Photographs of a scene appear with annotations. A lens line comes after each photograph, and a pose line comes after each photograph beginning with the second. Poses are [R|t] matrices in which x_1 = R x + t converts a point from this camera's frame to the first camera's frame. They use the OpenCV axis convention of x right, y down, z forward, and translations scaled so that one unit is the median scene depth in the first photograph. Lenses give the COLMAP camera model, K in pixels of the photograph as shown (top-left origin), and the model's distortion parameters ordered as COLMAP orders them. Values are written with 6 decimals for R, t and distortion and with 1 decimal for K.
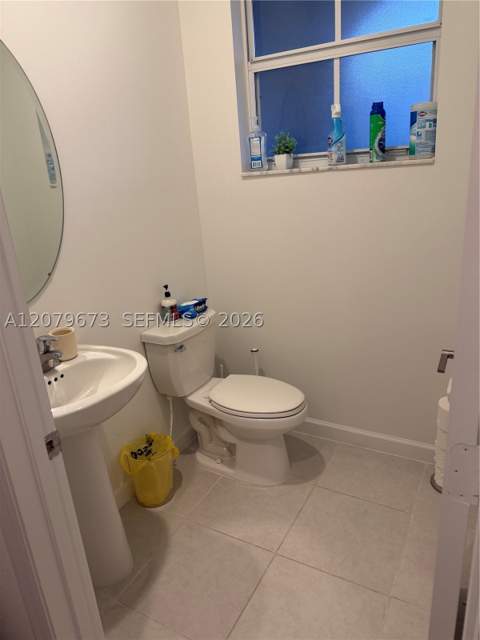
lens RADIAL K [[446.5, 0, 237.4], [0, 446.5, 328.4], [0, 0, 1]] dist [0.047515, -0.086381]
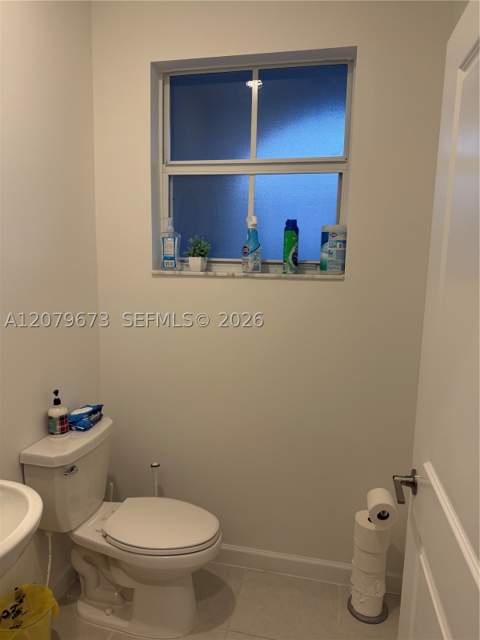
lens RADIAL K [[446.5, 0, 237.4], [0, 446.5, 328.4], [0, 0, 1]] dist [0.047515, -0.086381]
pose [[0.952968, 0.051923, 0.298588, -0.095485], [0.008997, 0.979934, -0.199120, -0.041366], [-0.302936, 0.192441, 0.933379, 0.097666]]
